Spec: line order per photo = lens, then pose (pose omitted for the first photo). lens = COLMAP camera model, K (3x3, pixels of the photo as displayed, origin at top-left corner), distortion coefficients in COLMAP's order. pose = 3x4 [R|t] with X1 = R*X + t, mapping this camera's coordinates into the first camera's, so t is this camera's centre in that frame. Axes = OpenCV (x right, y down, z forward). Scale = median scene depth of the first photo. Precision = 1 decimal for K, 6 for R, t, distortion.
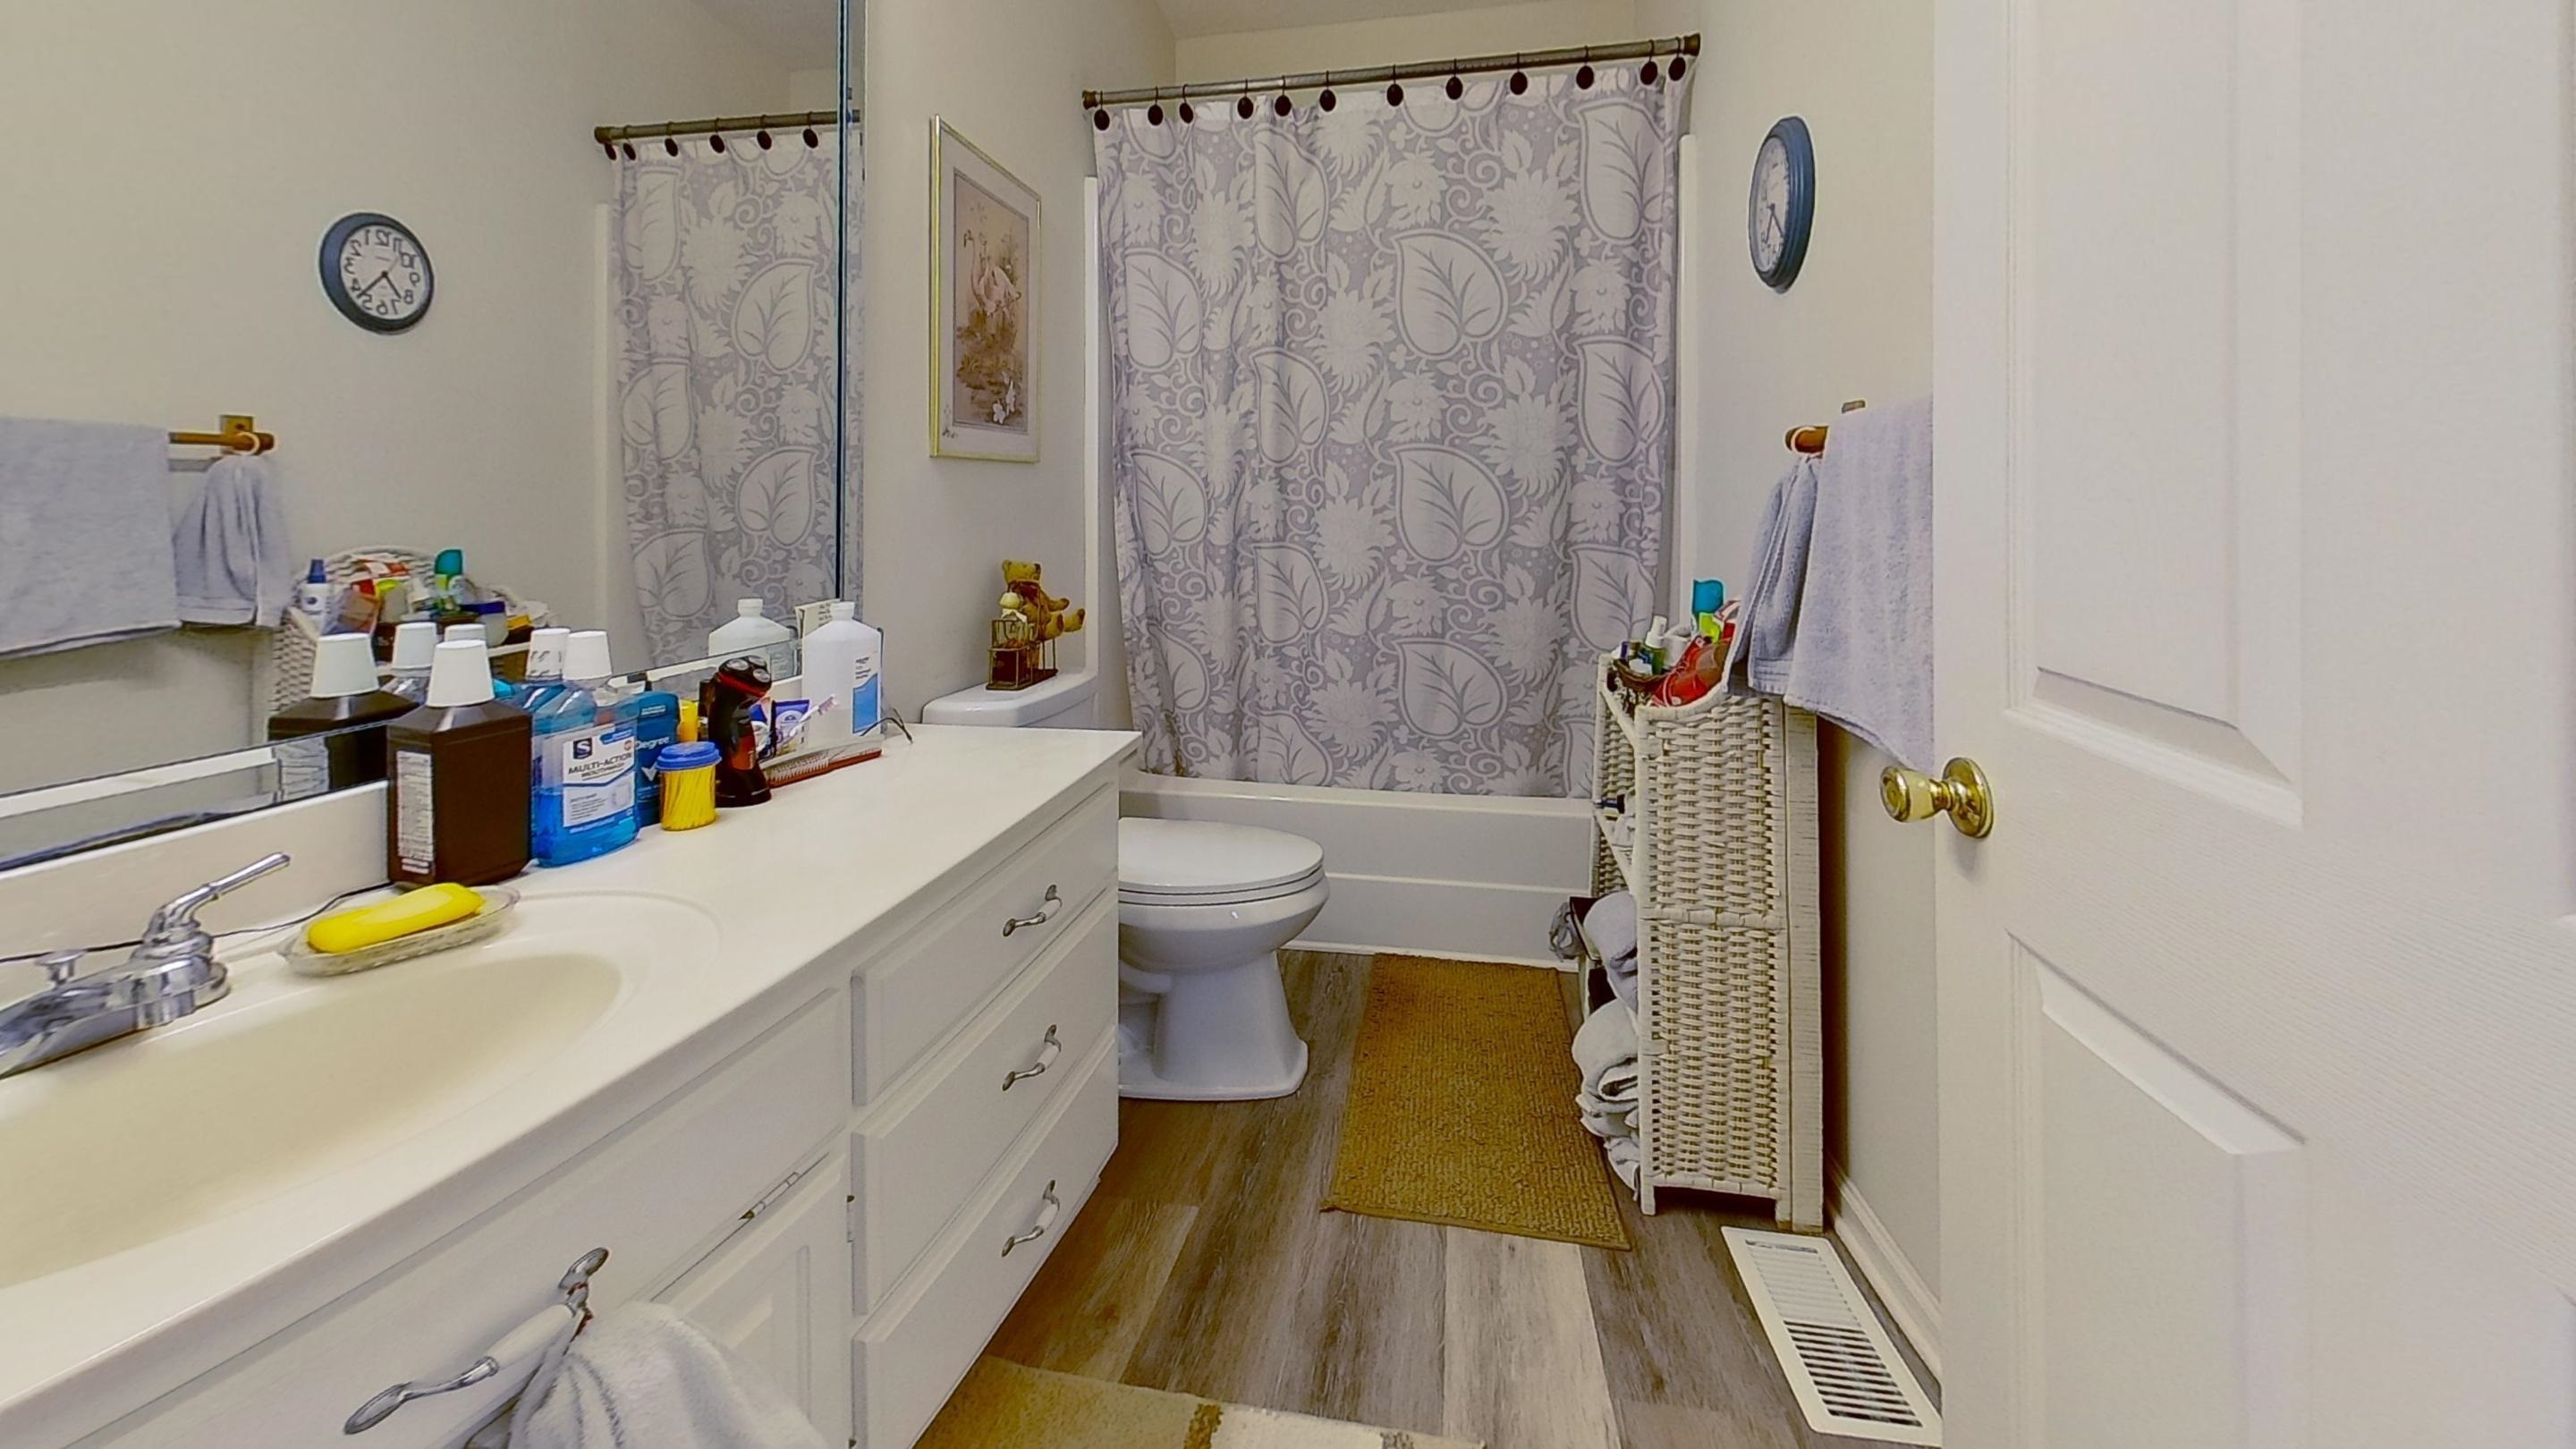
lens RADIAL K [[902.3, 0, 1288.0], [0, 902.3, 724.5], [0, 0, 1]] dist [-0.000035, 0.000006]
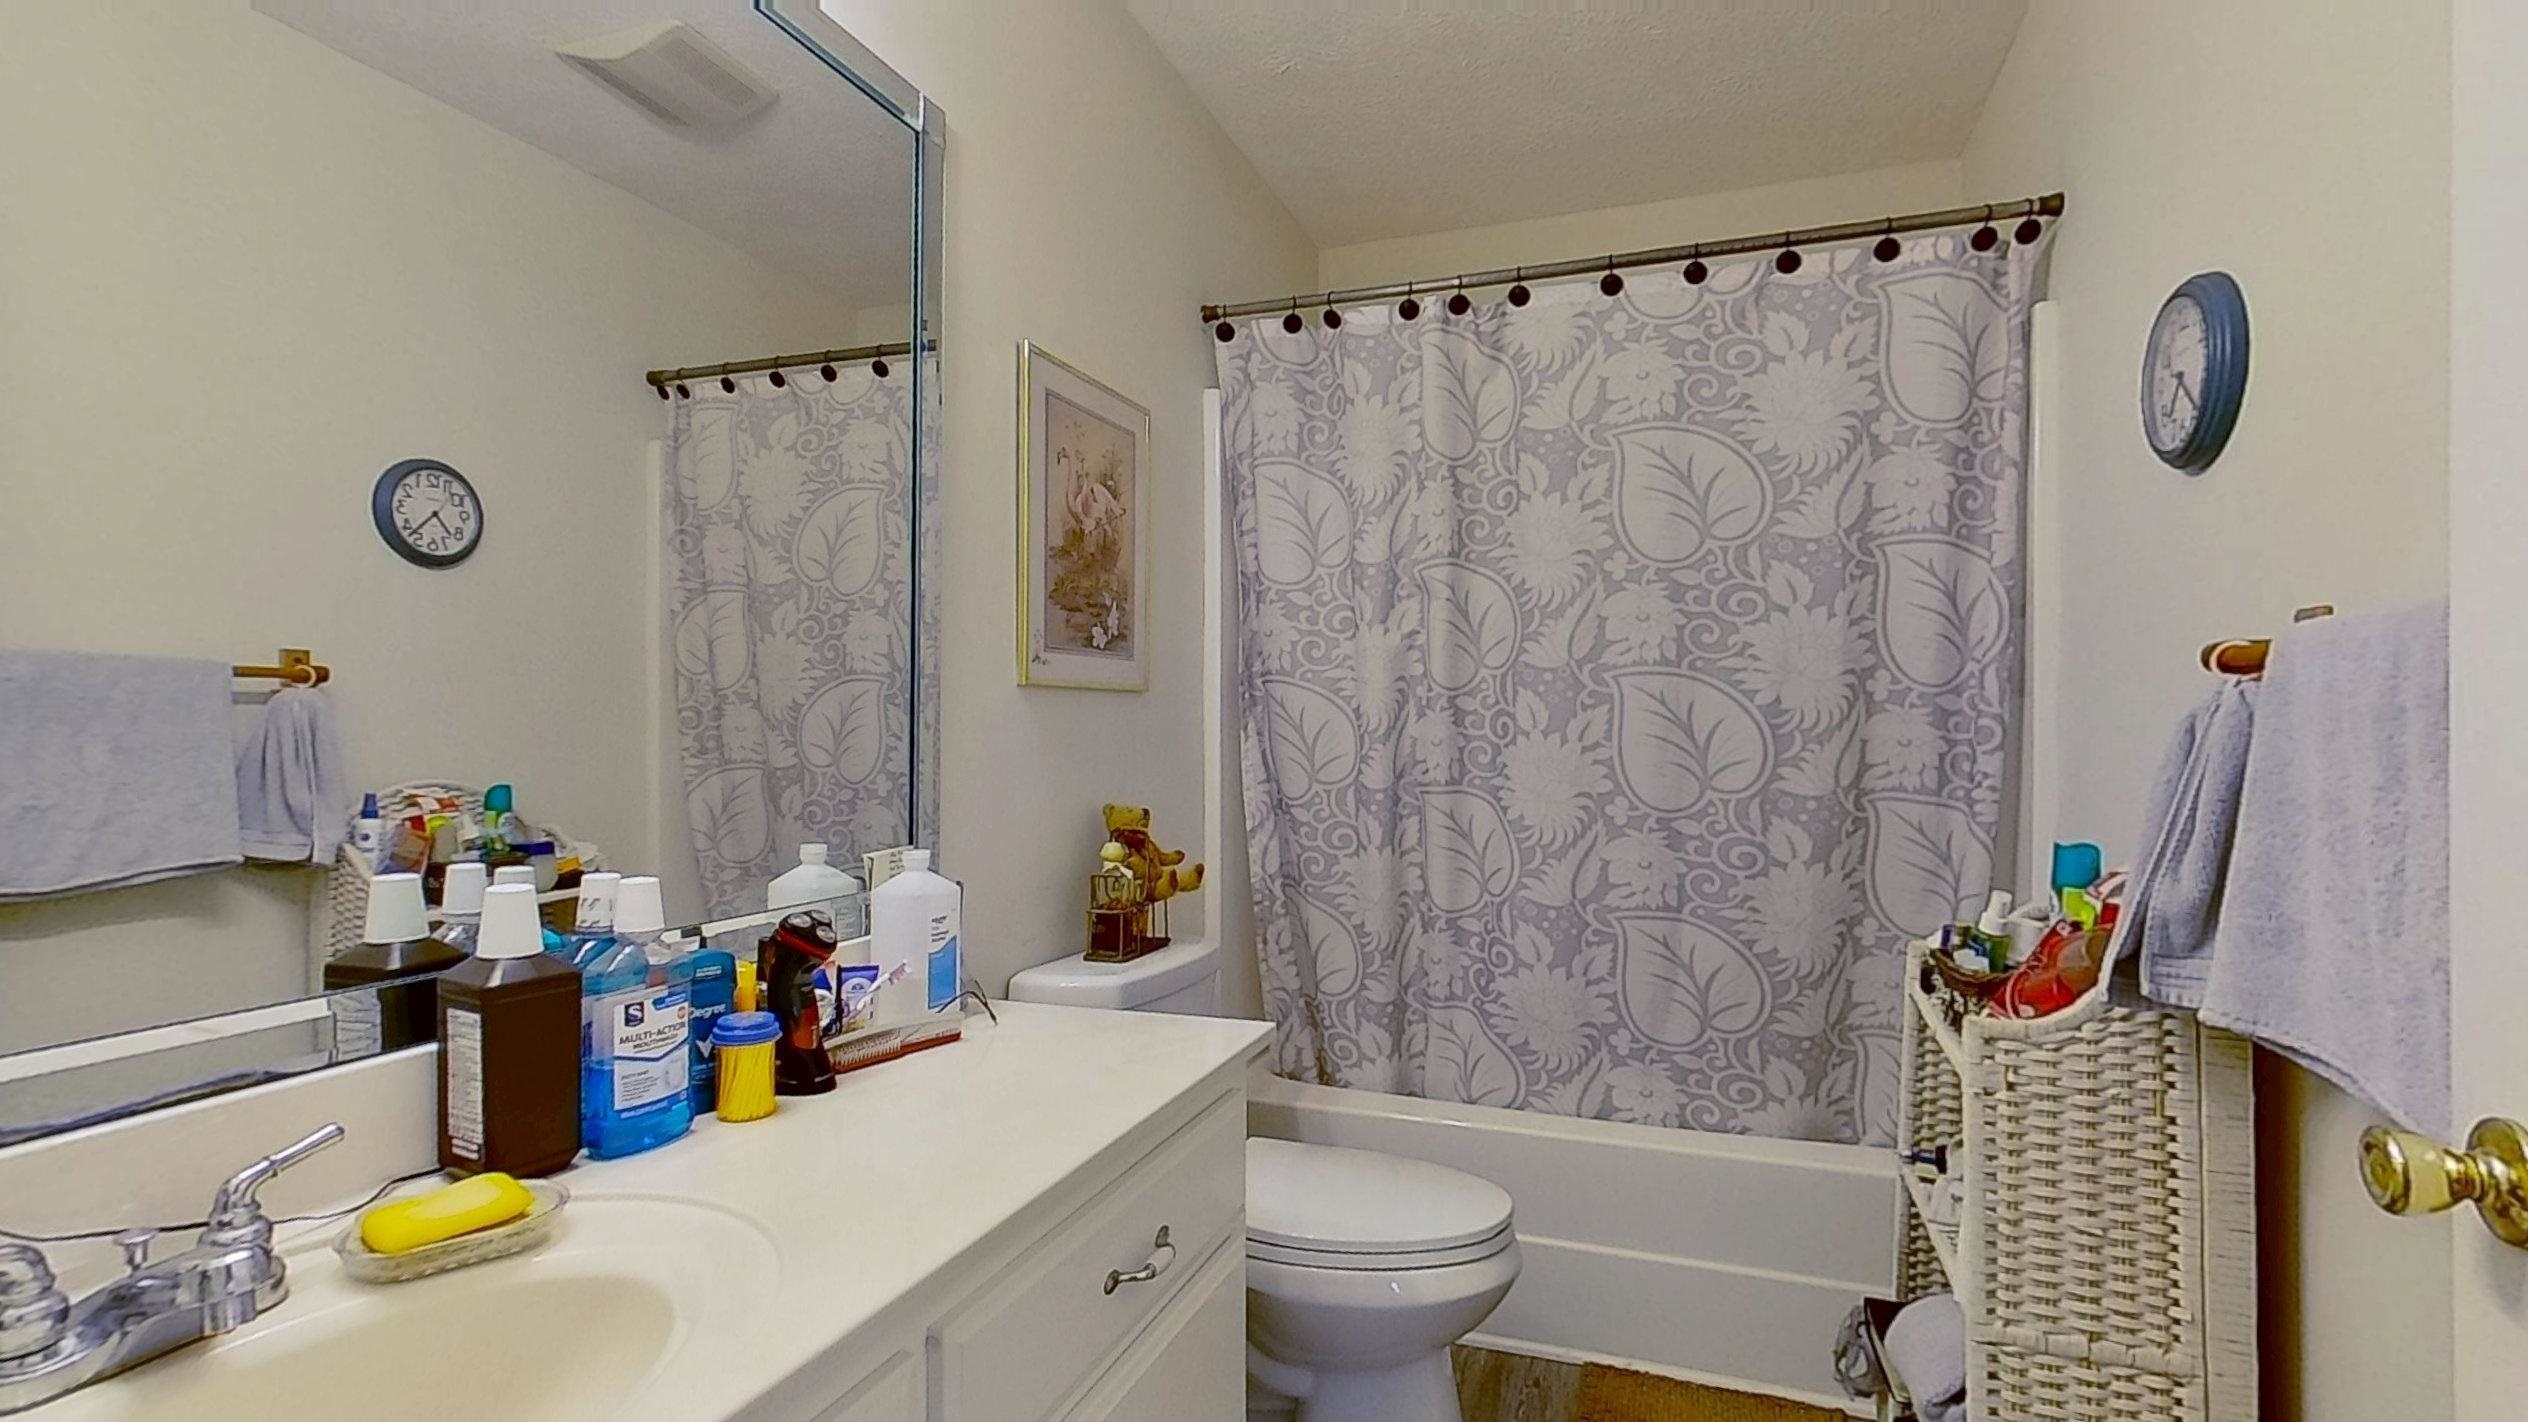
lens RADIAL K [[1171.9, 0, 1263.5], [0, 1171.9, 718.6], [0, 0, 1]] dist [-0.000143, 0.000048]
pose [[0.985466, -0.000042, -0.169875, -0.000091], [0.000036, 1.000000, -0.000039, -0.265643], [0.169875, 0.000032, 0.985466, 0.000187]]
